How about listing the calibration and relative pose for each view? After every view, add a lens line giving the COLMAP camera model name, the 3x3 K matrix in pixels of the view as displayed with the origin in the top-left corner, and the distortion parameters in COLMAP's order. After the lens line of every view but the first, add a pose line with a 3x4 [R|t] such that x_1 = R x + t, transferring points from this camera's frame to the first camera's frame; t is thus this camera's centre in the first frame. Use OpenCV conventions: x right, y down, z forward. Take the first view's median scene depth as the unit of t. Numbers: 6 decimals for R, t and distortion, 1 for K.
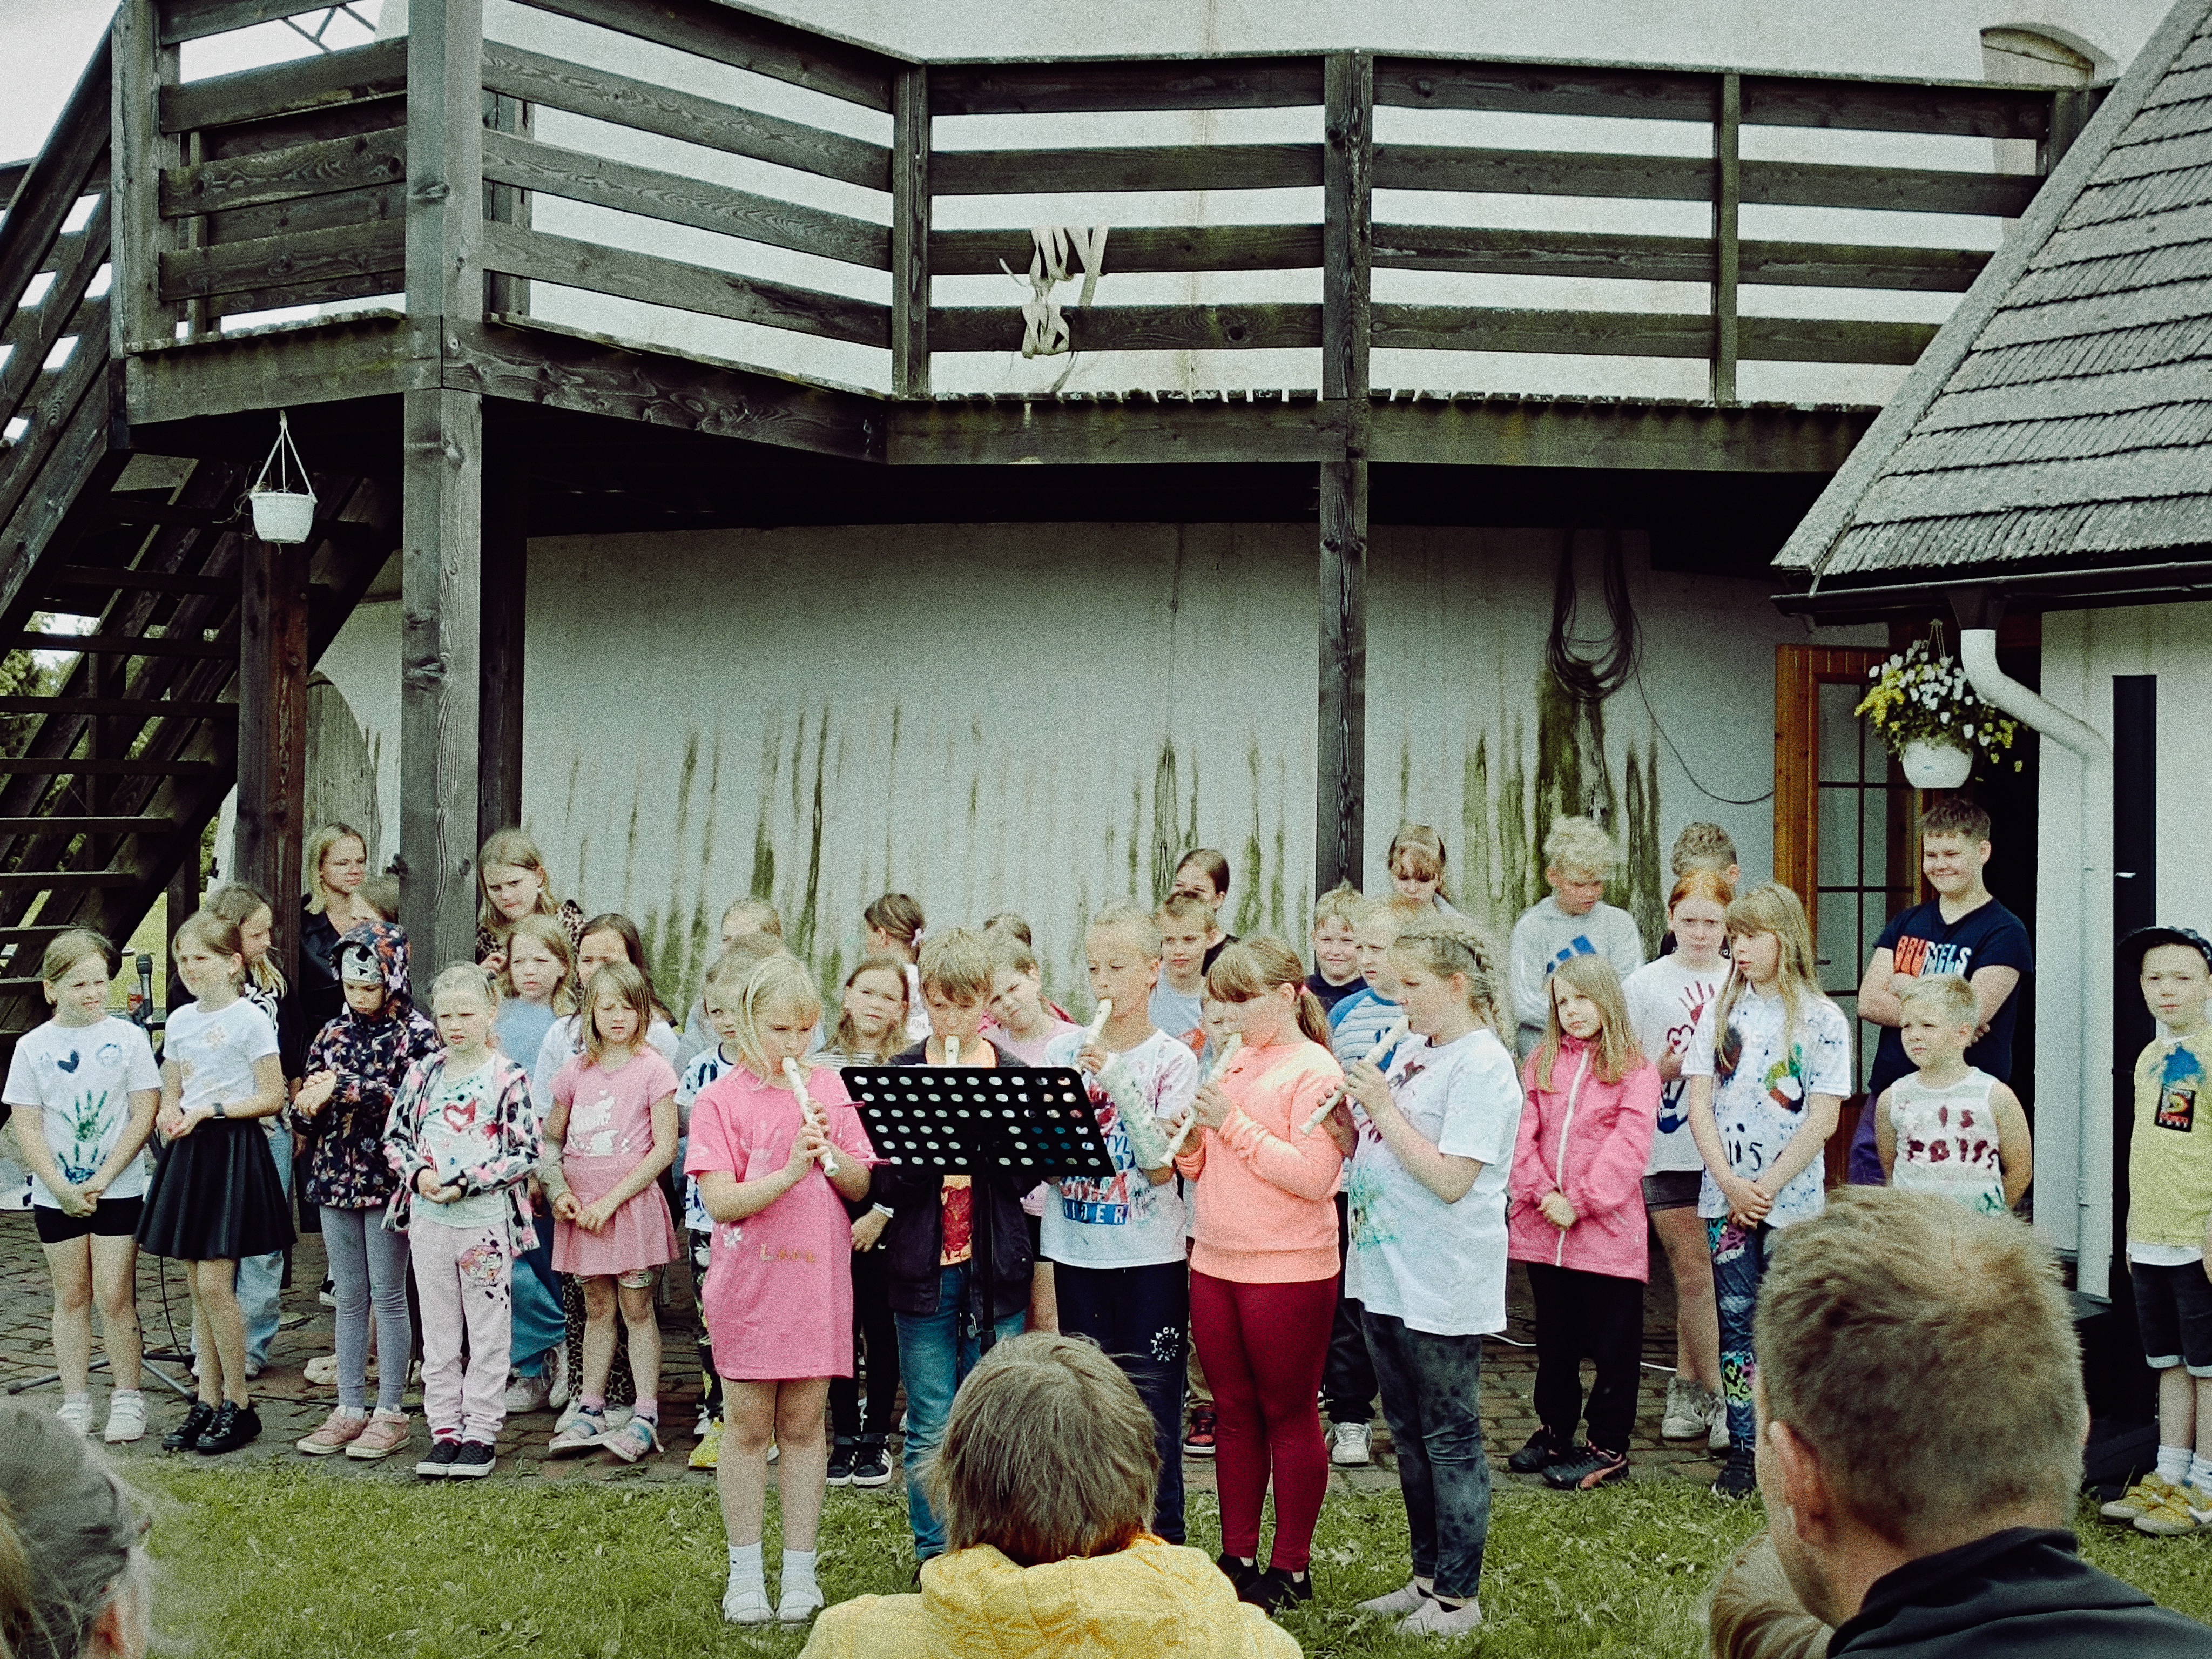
lens RADIAL K [[2948.8, 0, 1140.1], [0, 2948.8, 830.0], [0, 0, 1]] dist [0.168966, -0.783602]
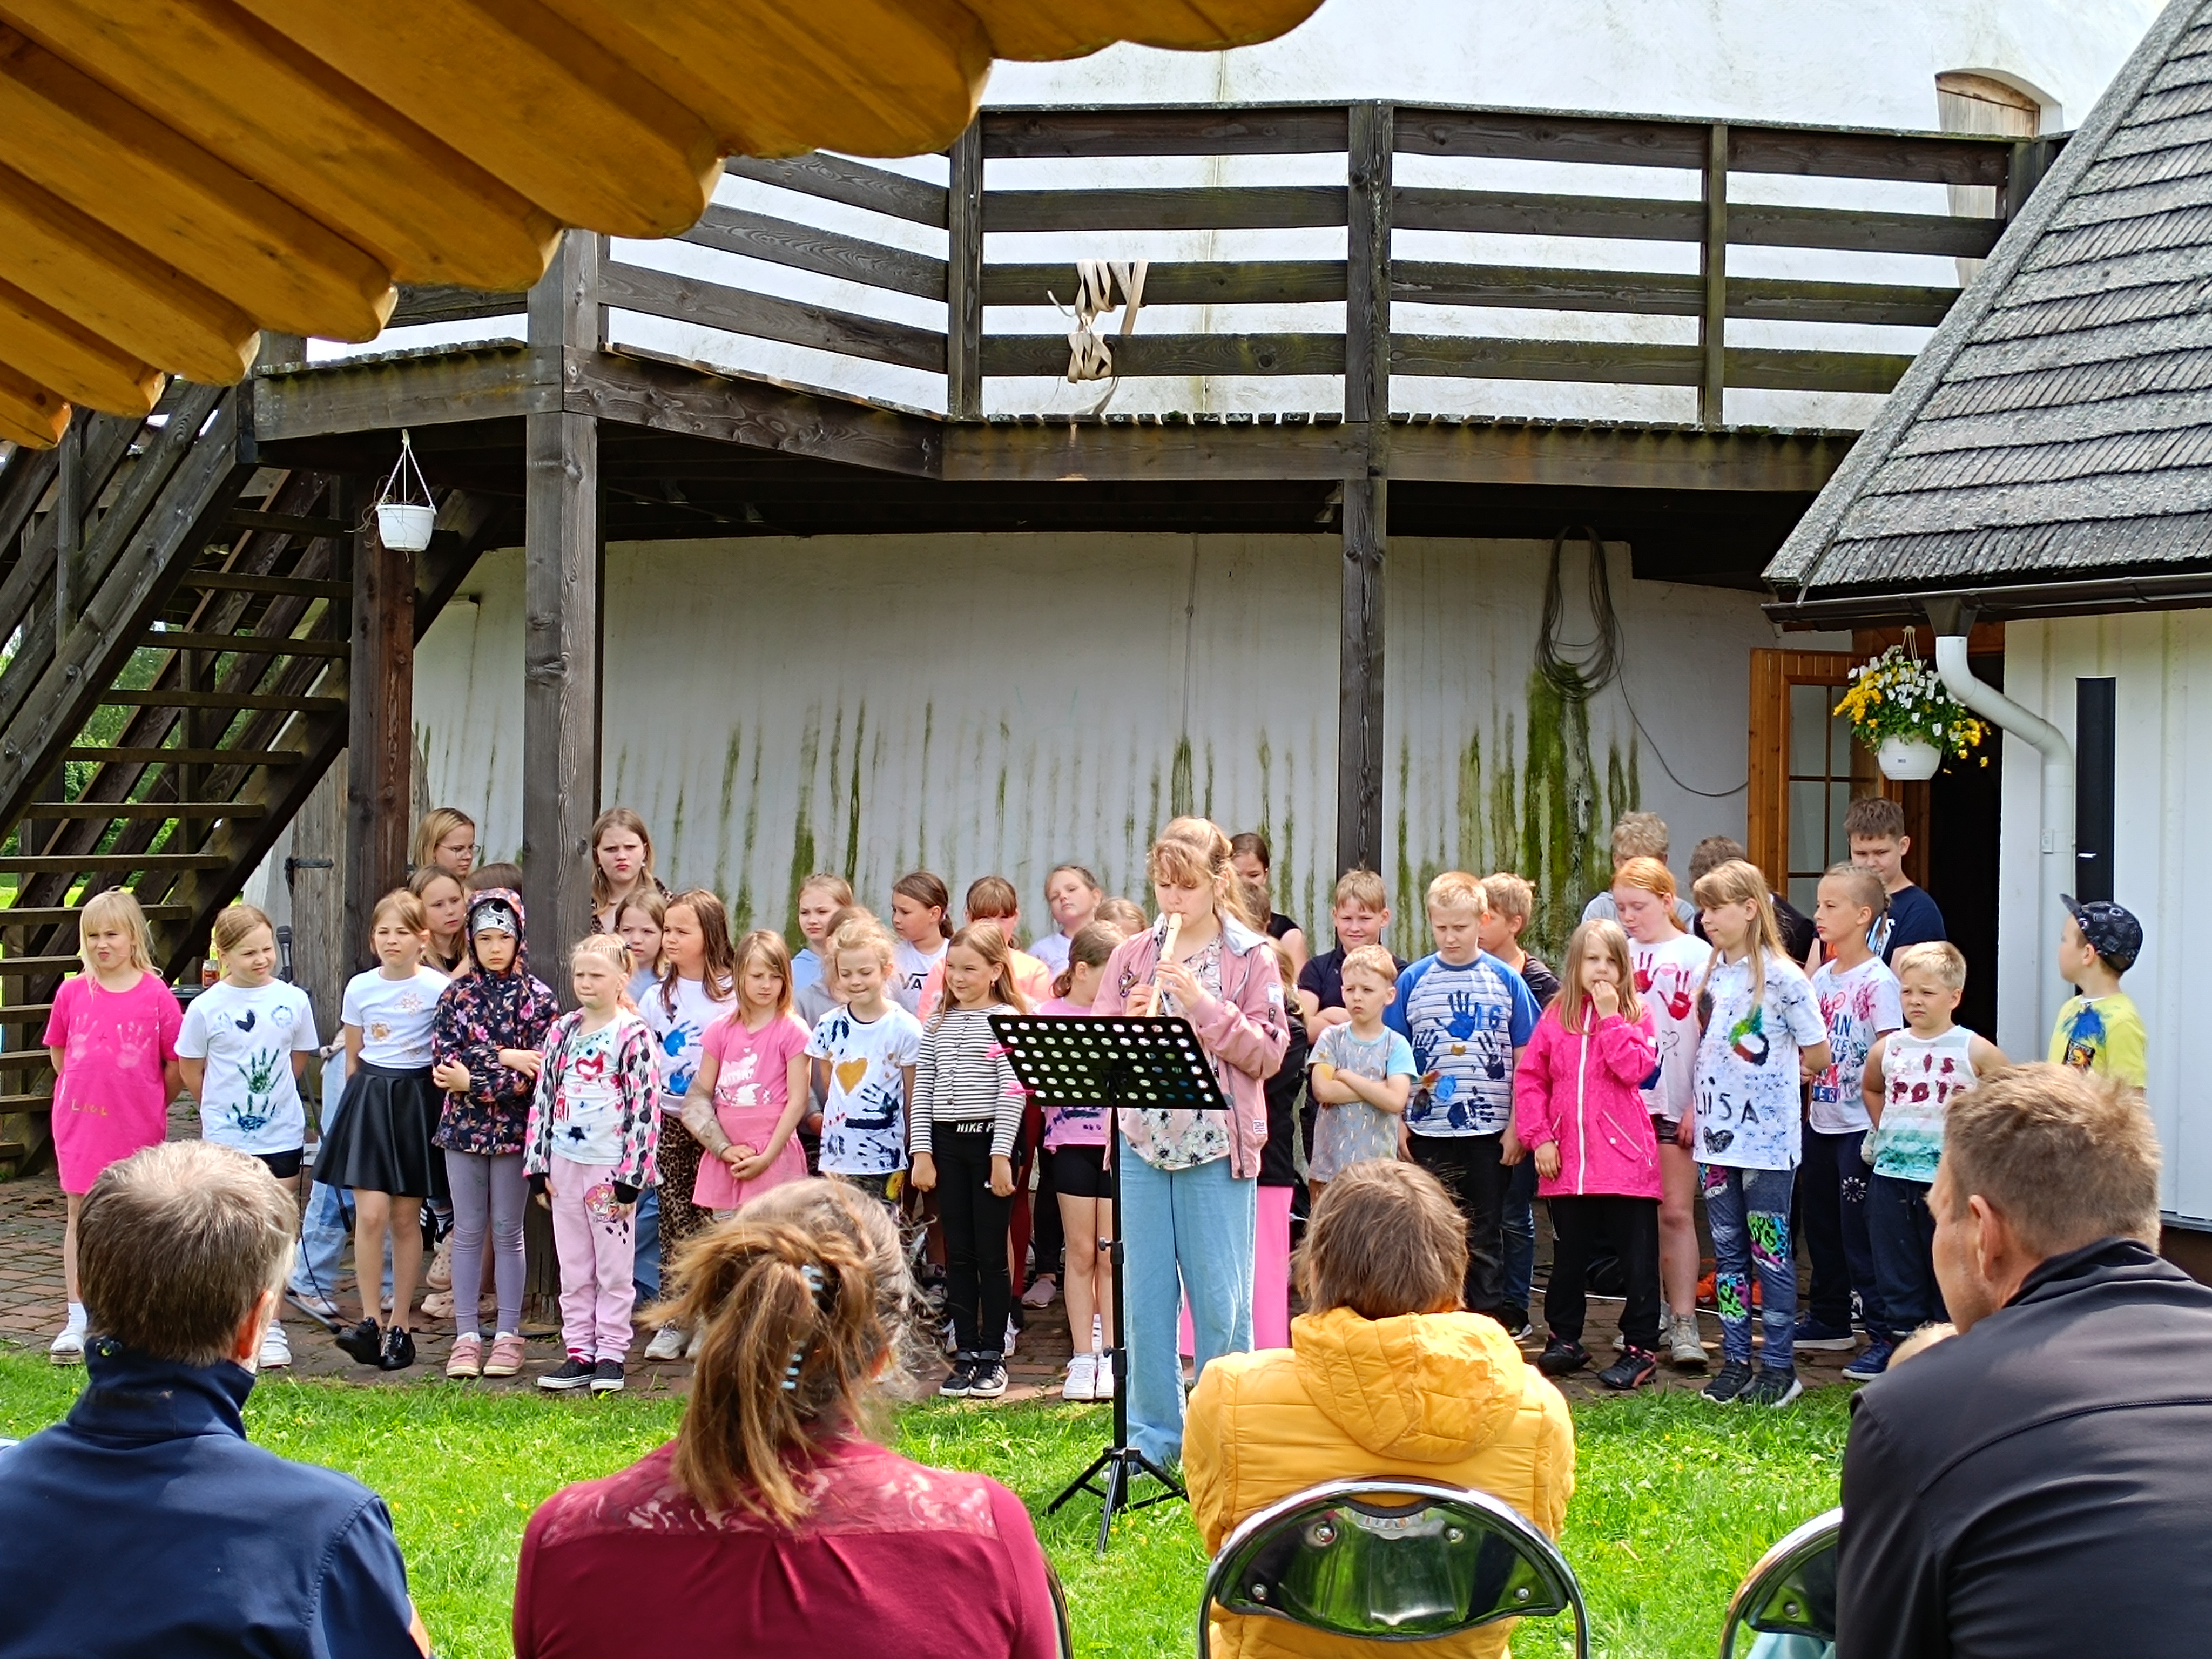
lens RADIAL K [[2931.5, 0, 1109.4], [0, 2931.5, 861.2], [0, 0, 1]] dist [0.156602, -0.767172]
pose [[0.999852, 0.002652, 0.016995, -0.043415], [-0.002840, 0.999935, 0.011049, 0.004352], [-0.016965, -0.011095, 0.999795, -0.082975]]
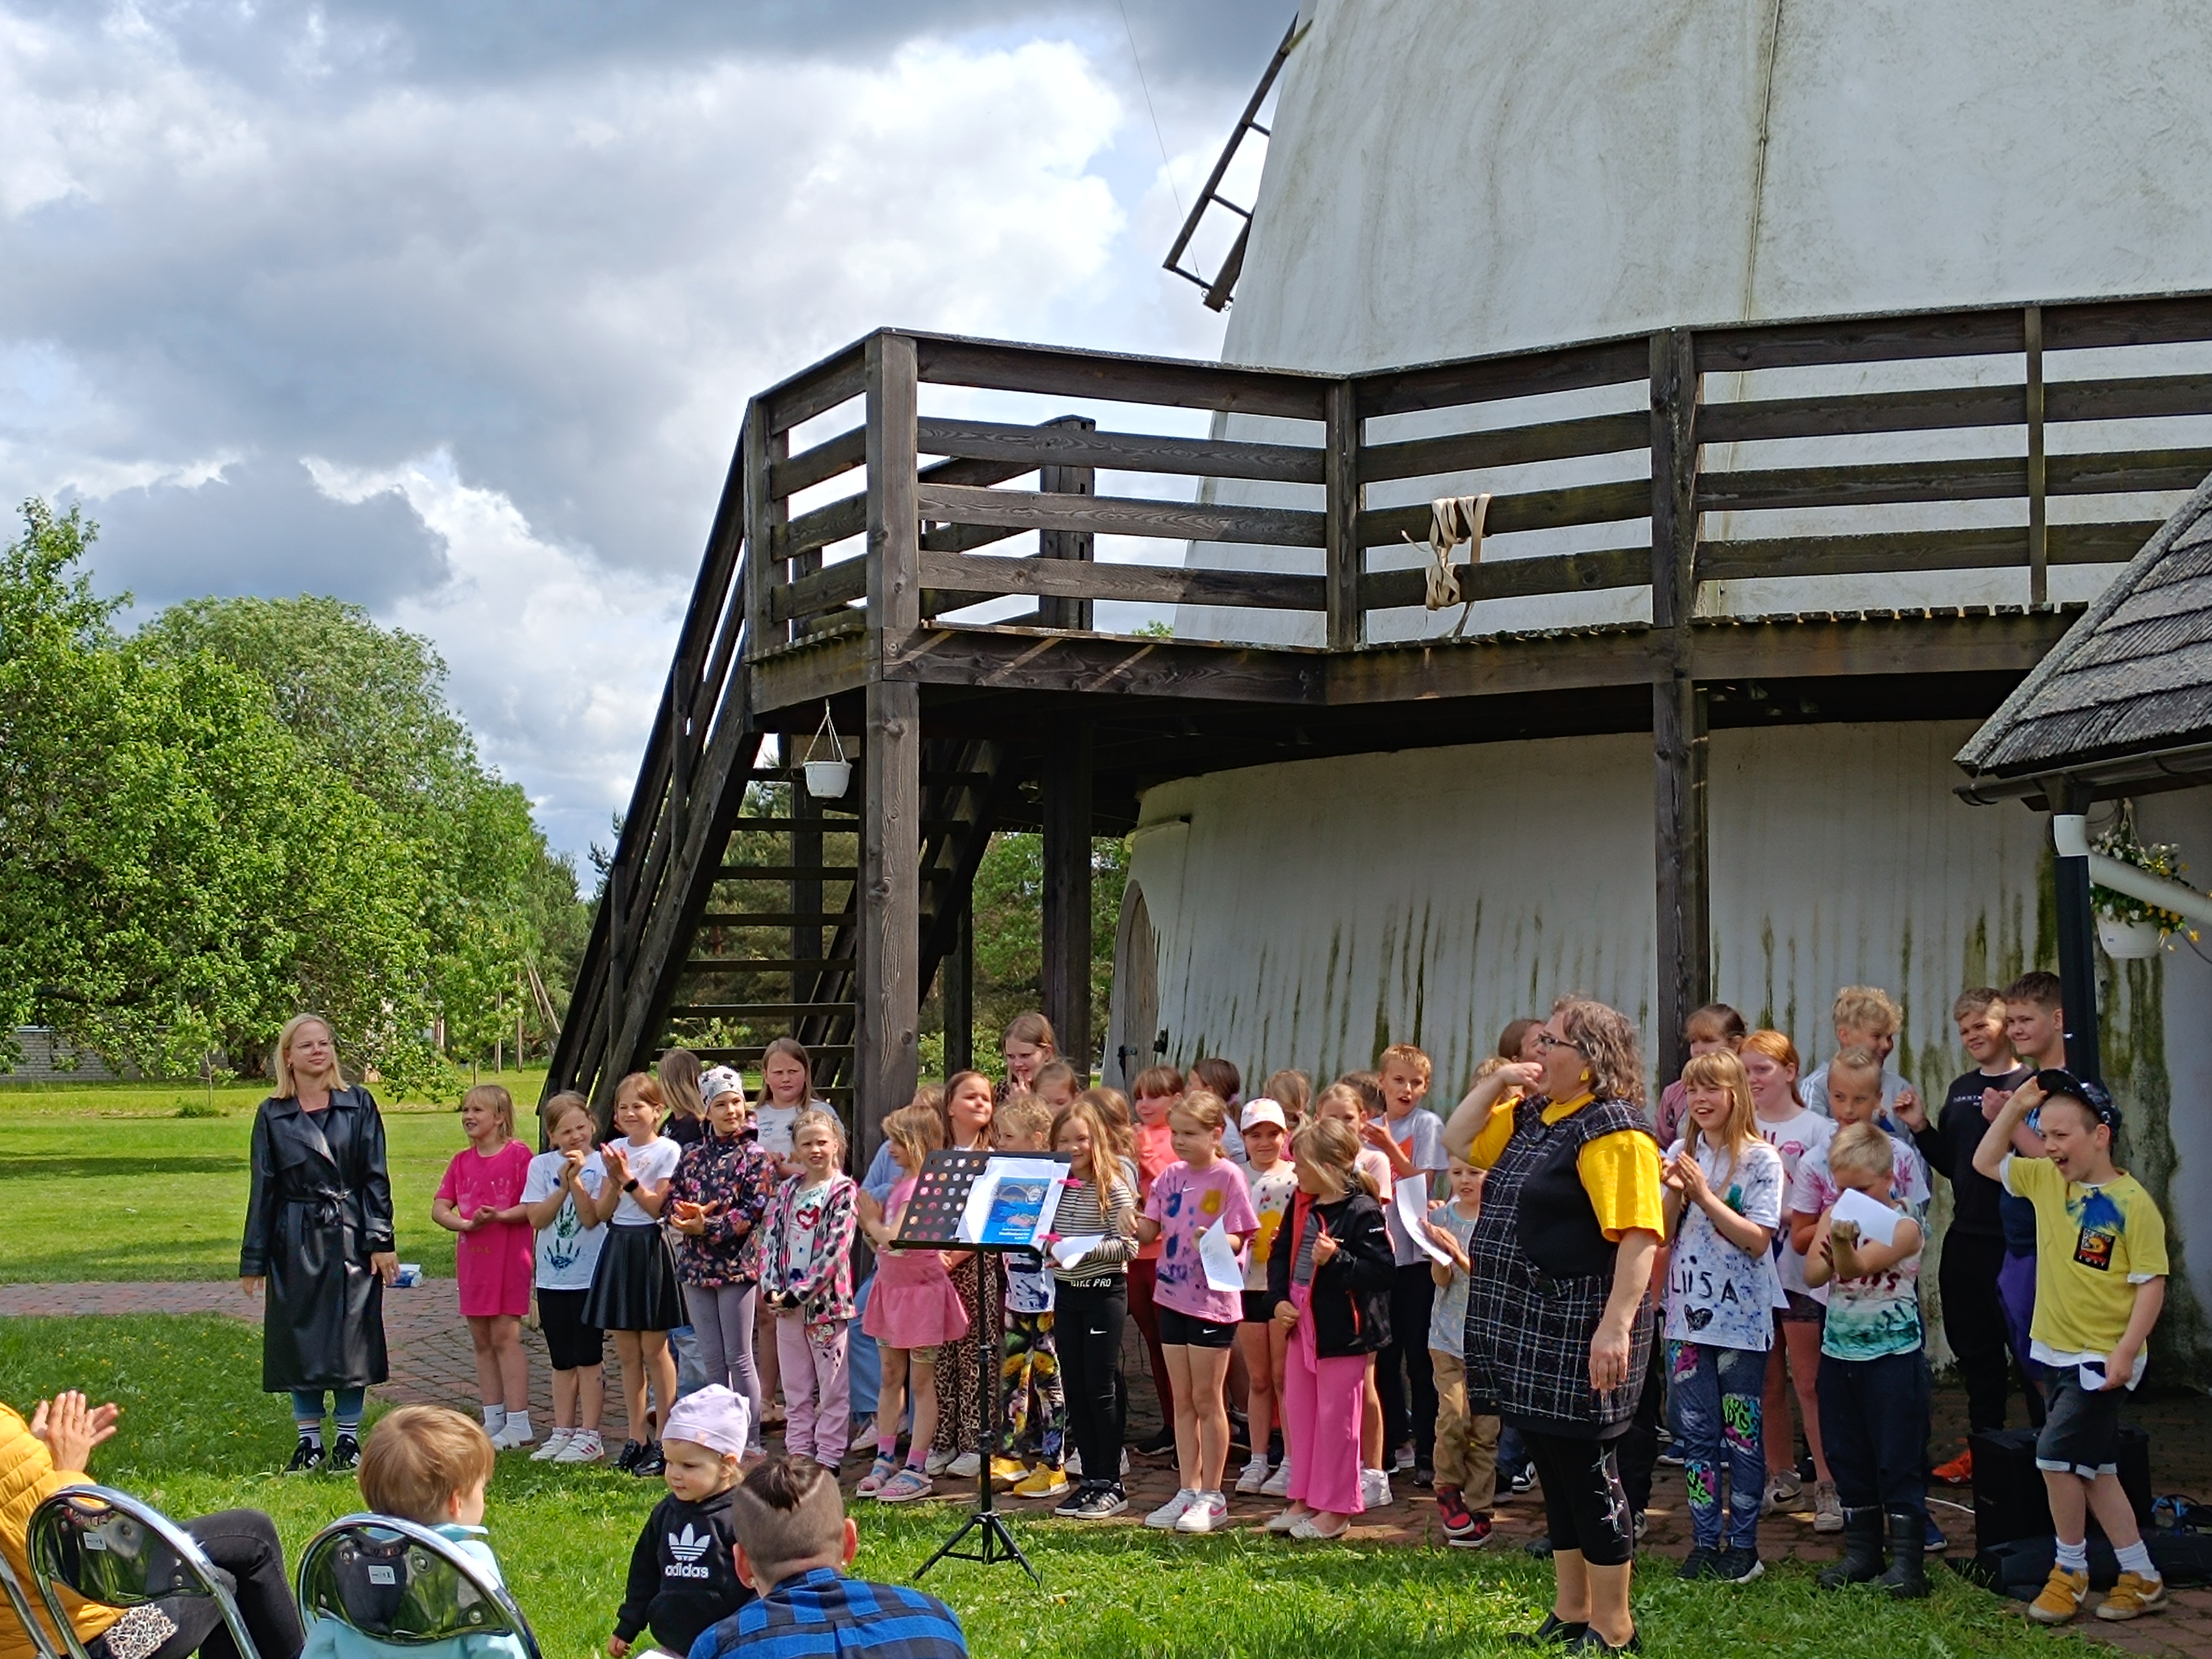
lens RADIAL K [[2948.8, 0, 1140.1], [0, 2948.8, 830.0], [0, 0, 1]] dist [0.168966, -0.783602]
pose [[0.888613, -0.036887, -0.457173, 0.409287], [0.008596, 0.997925, -0.063808, 0.004491], [0.458578, 0.052770, 0.887086, -0.111162]]
